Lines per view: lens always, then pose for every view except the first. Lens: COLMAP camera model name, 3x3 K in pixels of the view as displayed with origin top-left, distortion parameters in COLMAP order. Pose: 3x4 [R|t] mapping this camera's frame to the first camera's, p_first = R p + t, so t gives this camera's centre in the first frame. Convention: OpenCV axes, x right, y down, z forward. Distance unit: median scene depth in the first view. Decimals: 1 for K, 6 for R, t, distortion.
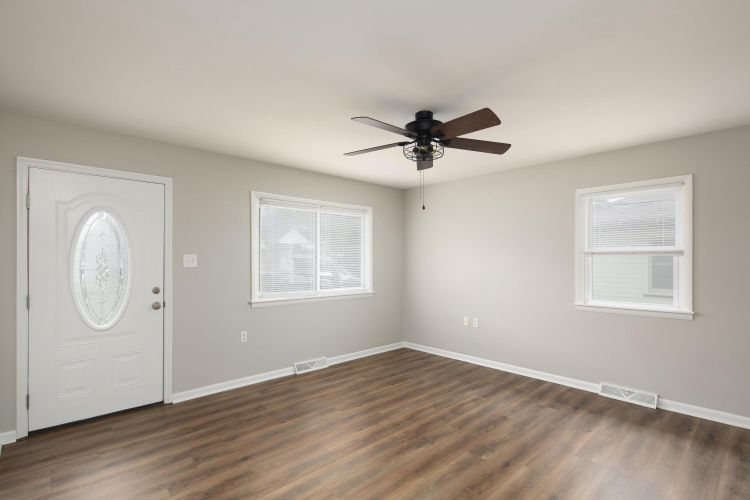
lens RADIAL K [[366.7, 0, 389.1], [0, 366.7, 260.1], [0, 0, 1]] dist [0.000492, -0.000385]
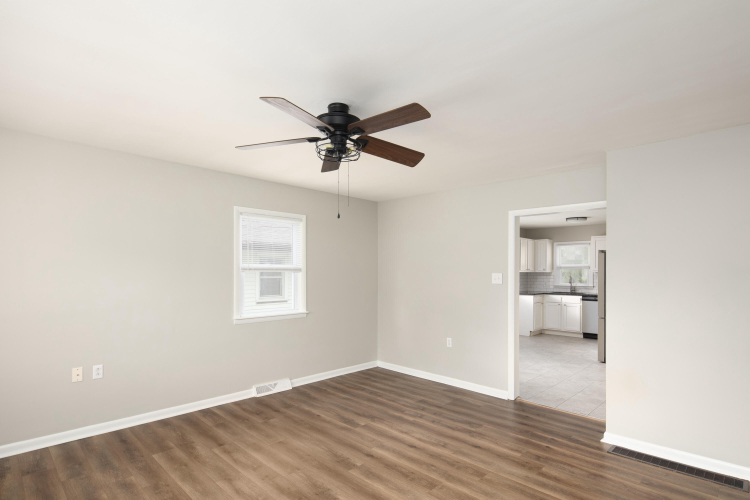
lens RADIAL K [[383.5, 0, 358.7], [0, 383.5, 274.4], [0, 0, 1]] dist [-0.003734, -0.000750]
pose [[-0.002350, -0.003626, 0.999991, -0.592300], [0.000185, 0.999993, 0.003627, -0.007339], [-0.999997, 0.000194, -0.002349, 0.706803]]
